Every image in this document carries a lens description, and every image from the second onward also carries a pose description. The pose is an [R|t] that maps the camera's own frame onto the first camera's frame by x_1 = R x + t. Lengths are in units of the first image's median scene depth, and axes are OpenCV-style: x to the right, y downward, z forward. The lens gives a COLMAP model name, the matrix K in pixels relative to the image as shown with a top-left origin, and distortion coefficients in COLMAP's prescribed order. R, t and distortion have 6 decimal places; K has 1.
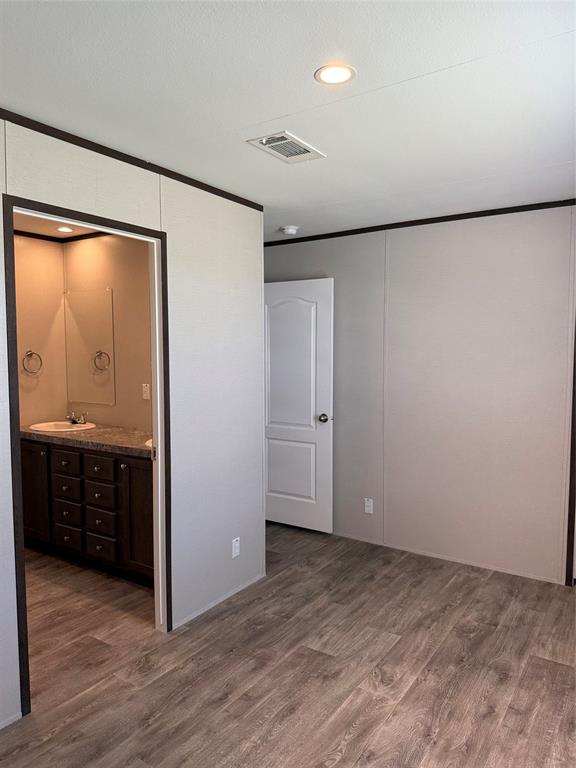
lens RADIAL K [[541.7, 0, 286.1], [0, 541.7, 386.4], [0, 0, 1]] dist [0.036644, -0.046262]
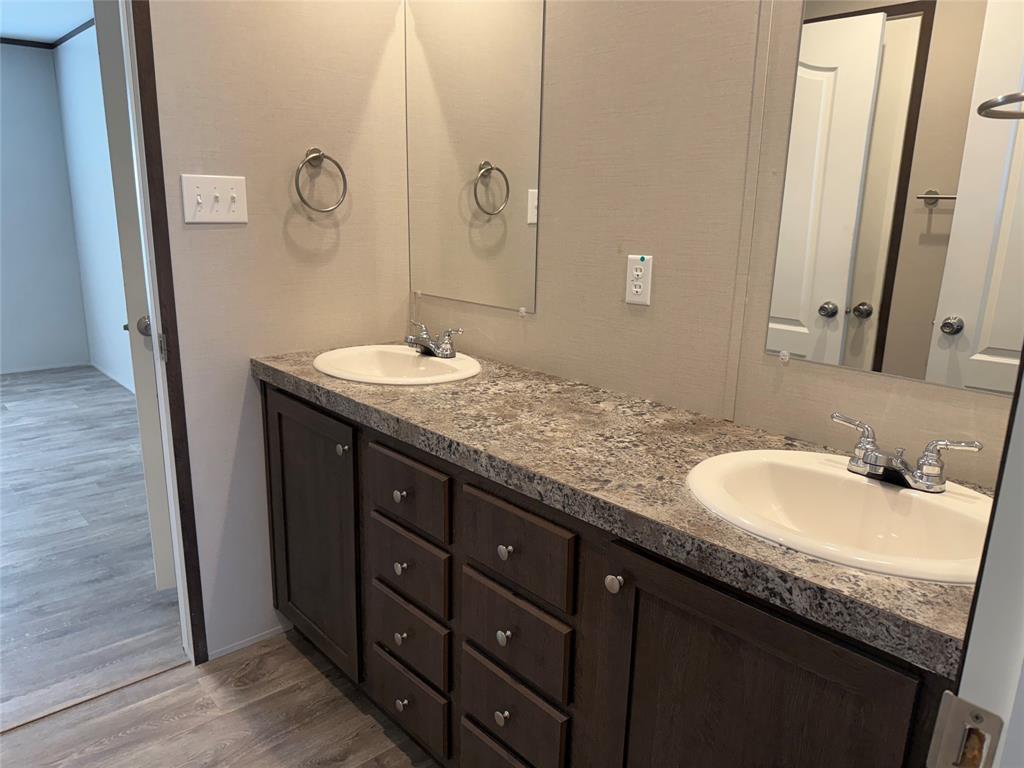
lens RADIAL K [[722.2, 0, 516.6], [0, 722.2, 386.9], [0, 0, 1]] dist [0.036644, -0.046262]
pose [[0.971930, 0.080125, -0.221205, -0.220166], [-0.040420, 0.983108, 0.178506, -0.001510], [0.231771, -0.164555, 0.958751, 0.541317]]
